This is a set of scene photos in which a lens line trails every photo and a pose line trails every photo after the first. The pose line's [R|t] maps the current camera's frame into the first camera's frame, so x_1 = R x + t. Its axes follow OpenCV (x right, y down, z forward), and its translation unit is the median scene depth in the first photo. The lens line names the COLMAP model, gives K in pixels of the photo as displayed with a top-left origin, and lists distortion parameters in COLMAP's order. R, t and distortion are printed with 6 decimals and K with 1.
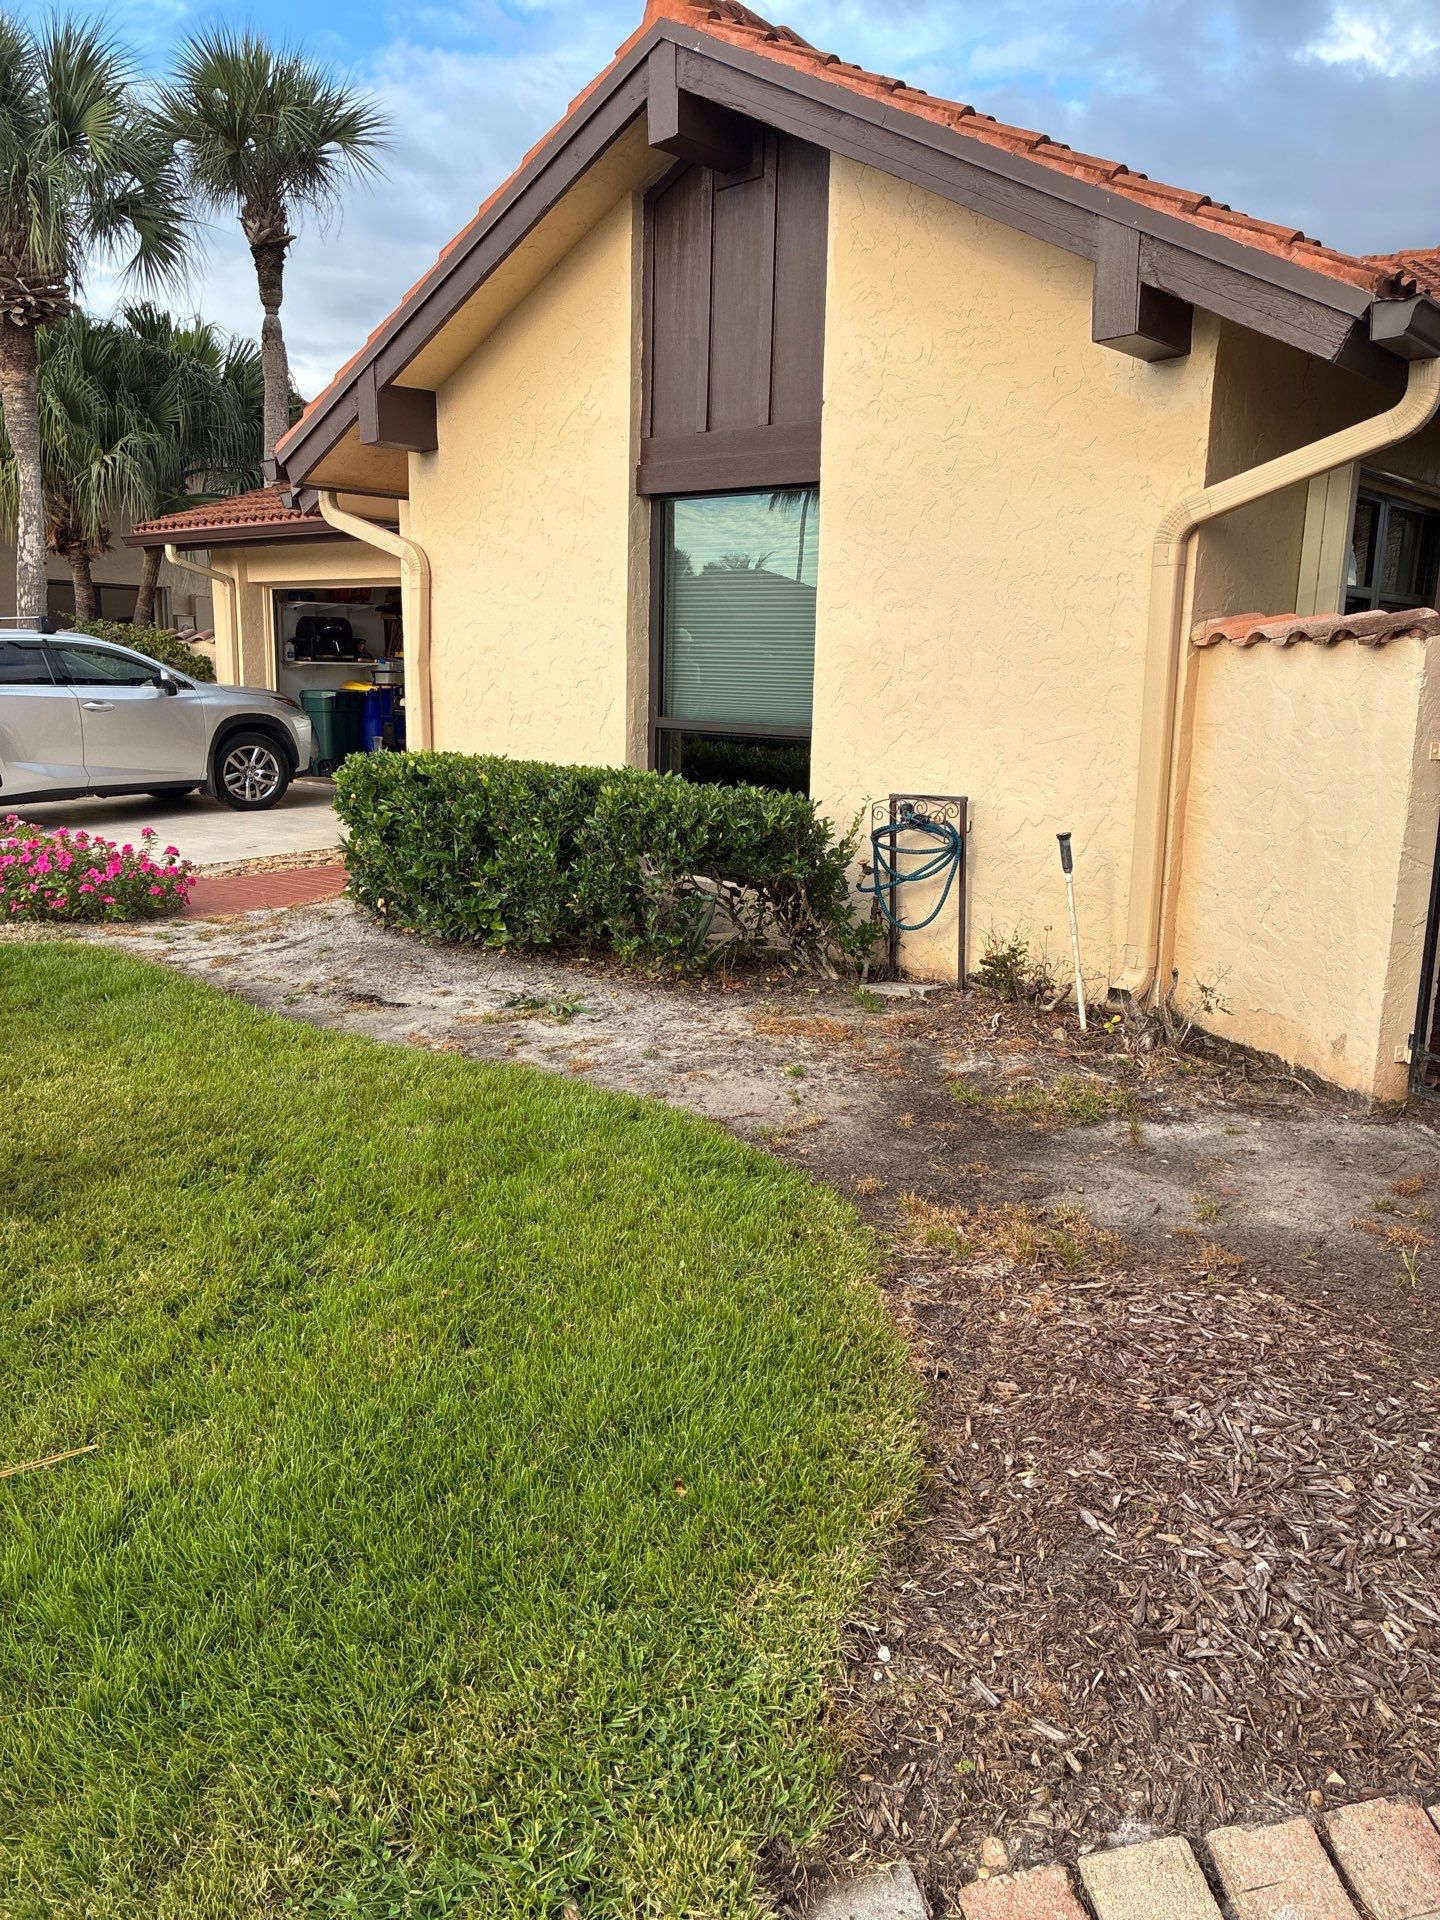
lens RADIAL K [[1446.0, 0, 722.2], [0, 1446.0, 954.7], [0, 0, 1]] dist [0.046615, -0.038776]
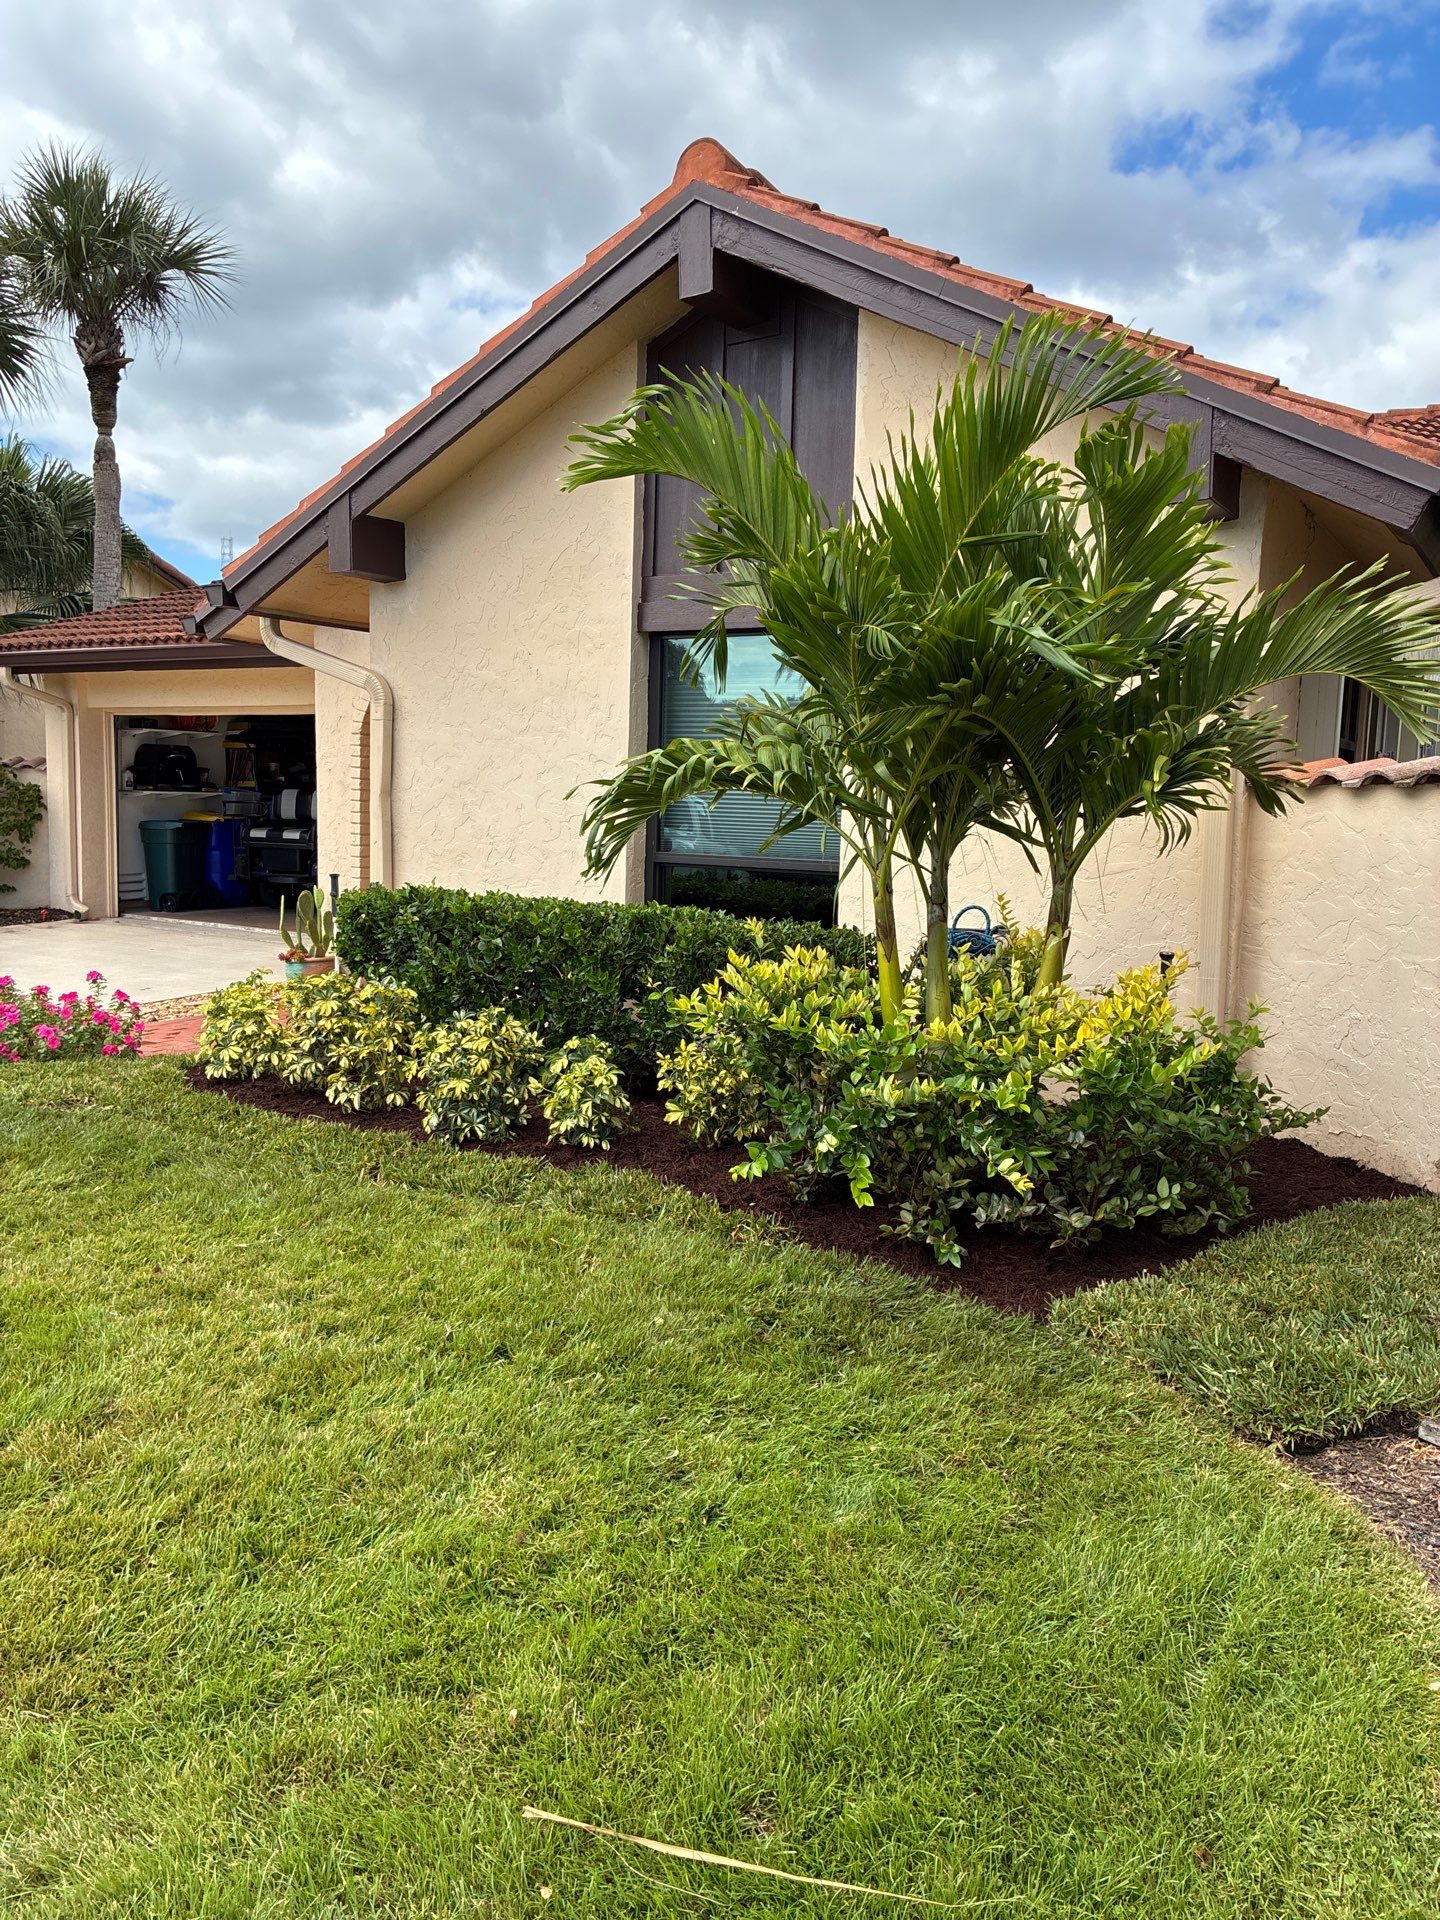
lens RADIAL K [[1446.0, 0, 729.1], [0, 1446.0, 952.2], [0, 0, 1]] dist [0.046615, -0.038776]
pose [[0.984201, -0.014139, 0.176489, -0.202380], [0.029642, 0.995896, -0.085517, -0.012280], [-0.174555, 0.089397, 0.980581, 0.038307]]
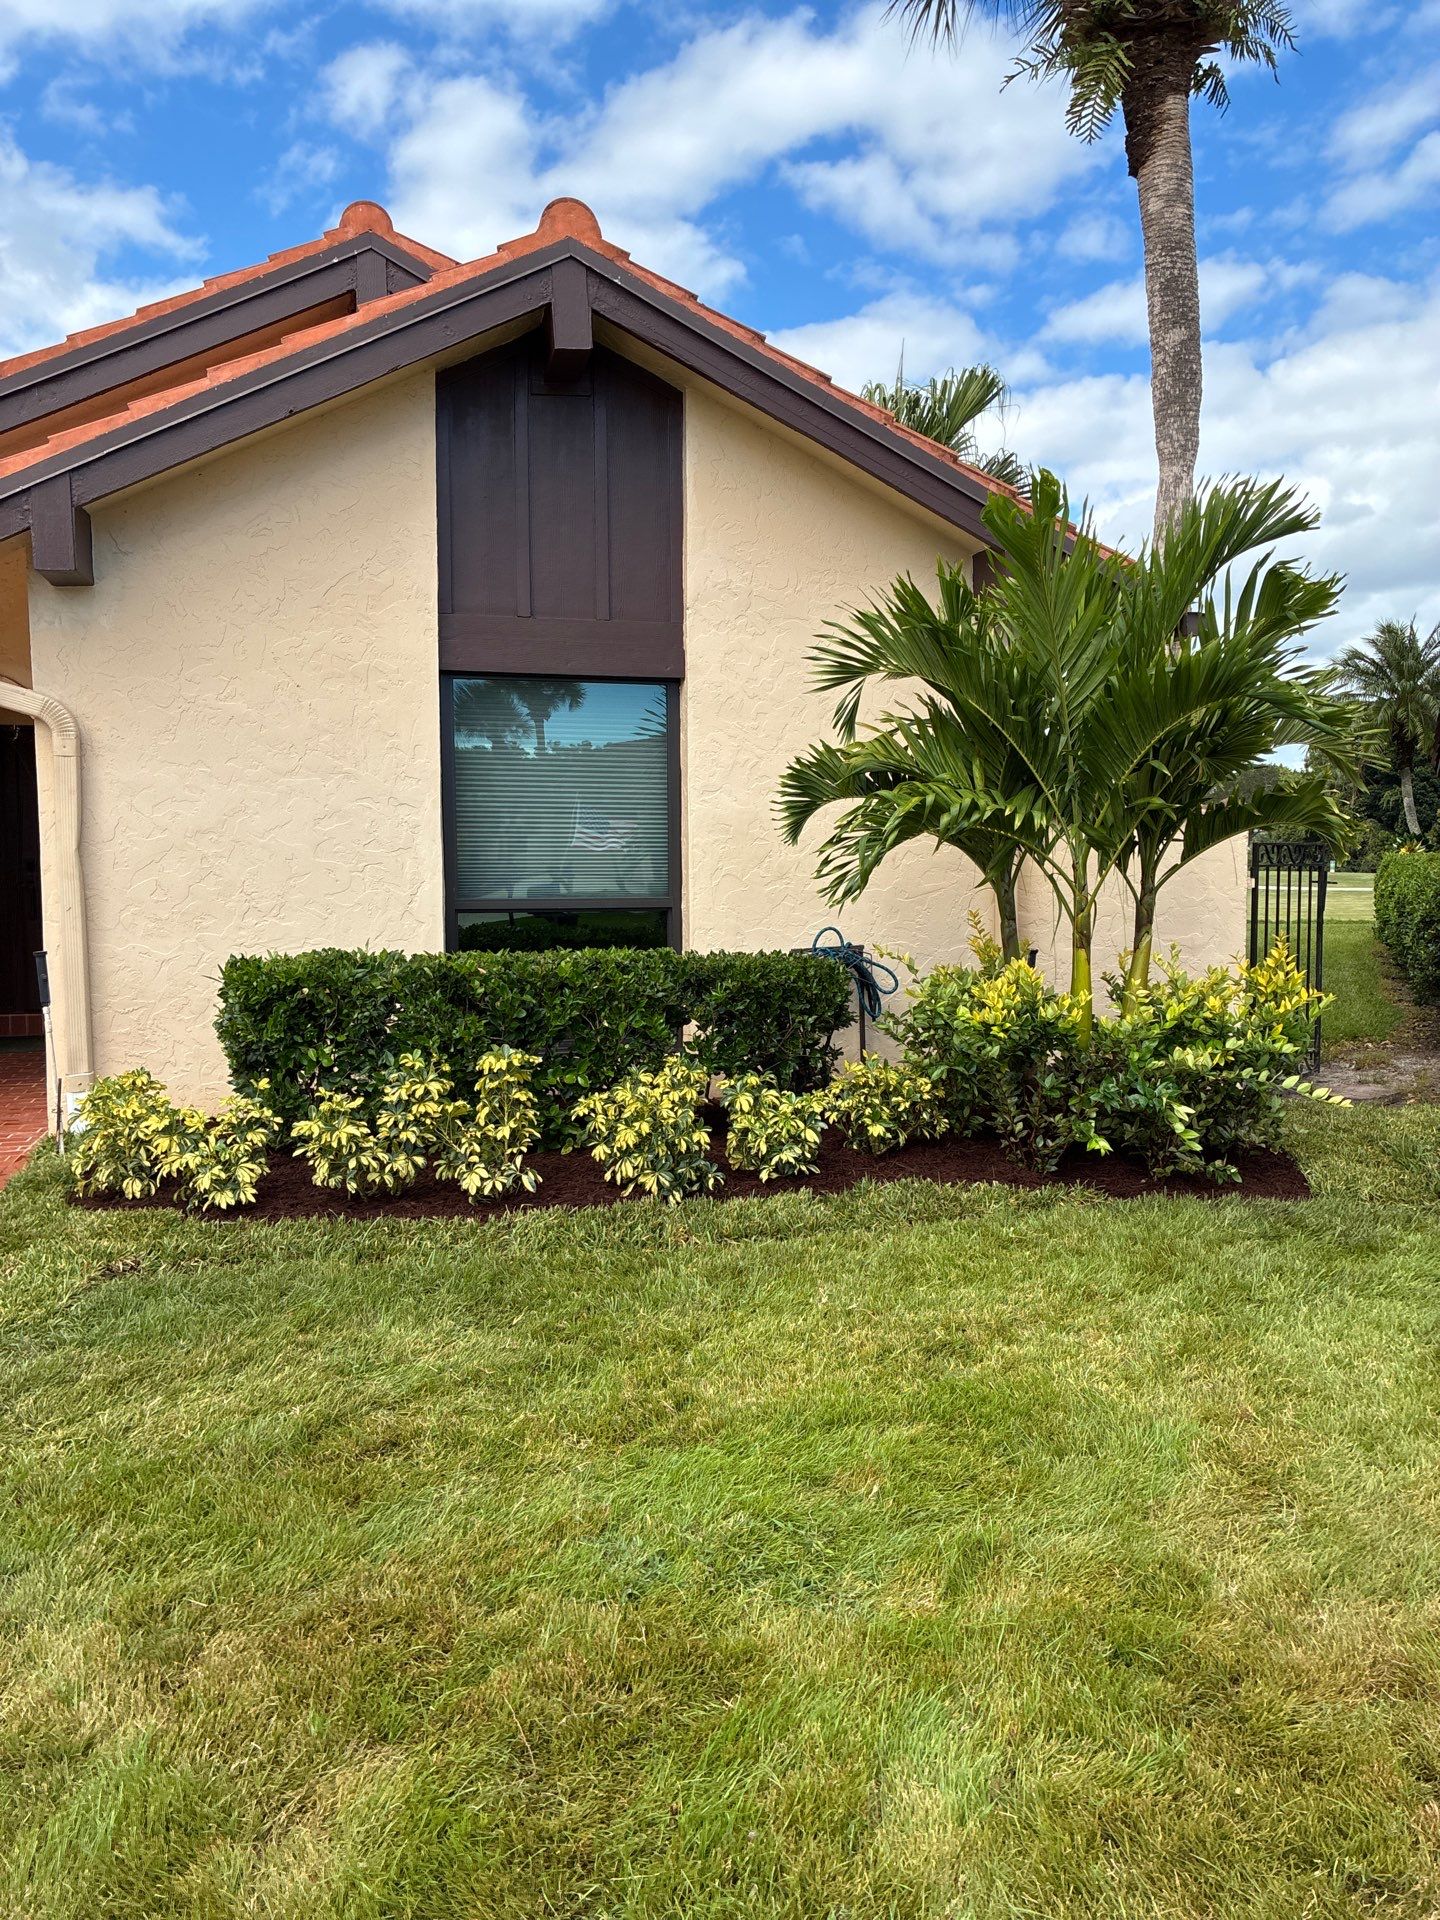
lens RADIAL K [[1446.0, 0, 710.4], [0, 1446.0, 954.1], [0, 0, 1]] dist [0.046615, -0.038776]
pose [[0.578638, -0.083360, 0.811313, -0.852219], [0.175235, 0.984238, -0.023852, -0.091836], [-0.796537, 0.155973, 0.584125, 0.382771]]
